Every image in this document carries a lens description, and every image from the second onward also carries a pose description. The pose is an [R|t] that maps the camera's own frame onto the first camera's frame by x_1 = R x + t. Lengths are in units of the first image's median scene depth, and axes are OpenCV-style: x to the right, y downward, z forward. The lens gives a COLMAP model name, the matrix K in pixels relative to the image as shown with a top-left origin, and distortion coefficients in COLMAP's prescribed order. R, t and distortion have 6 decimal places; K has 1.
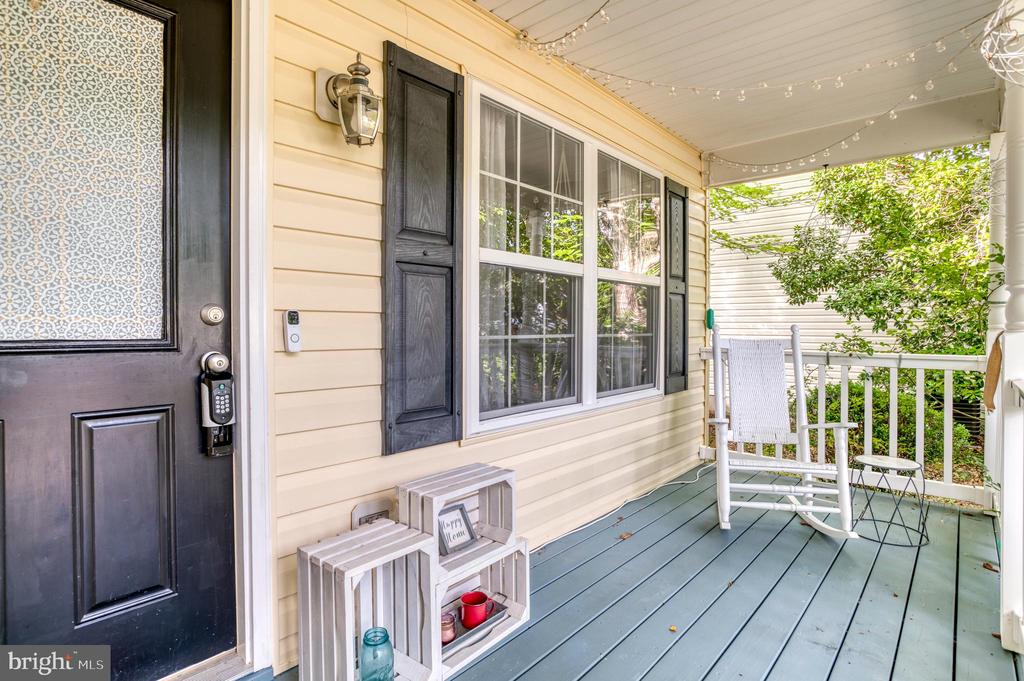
lens RADIAL K [[525.3, 0, 514.2], [0, 525.3, 335.1], [0, 0, 1]] dist [-0.023547, 0.000964]
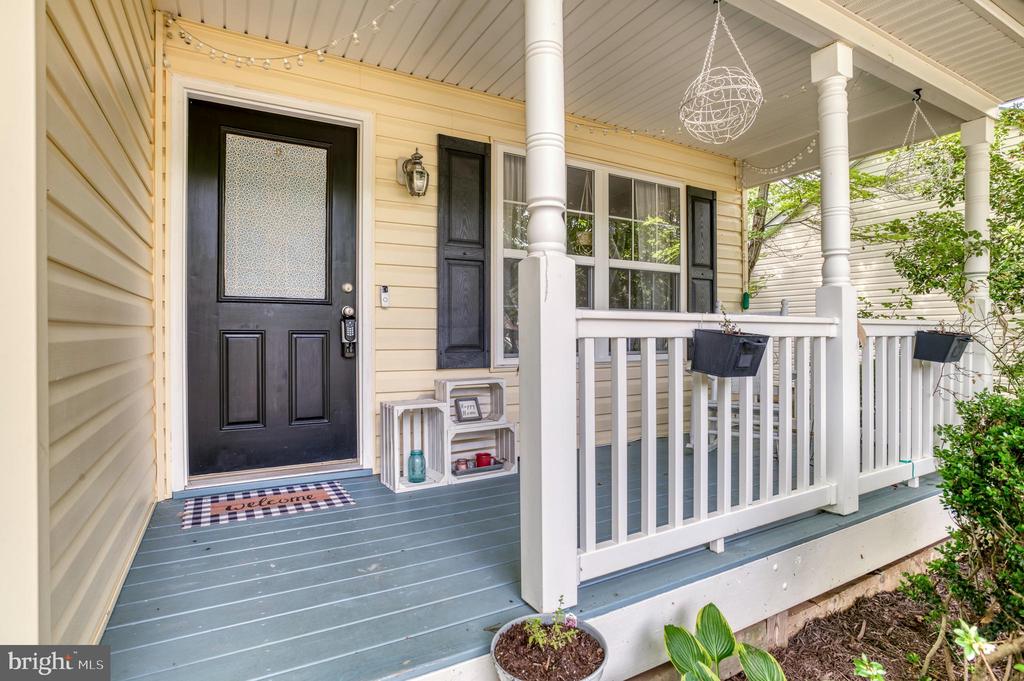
lens RADIAL K [[525.3, 0, 514.2], [0, 525.3, 335.1], [0, 0, 1]] dist [-0.023547, 0.000964]
pose [[0.943963, -0.001925, -0.330047, 0.569106], [-0.004024, 0.999842, -0.017341, 0.143711], [0.330028, 0.017697, 0.943805, -0.568389]]
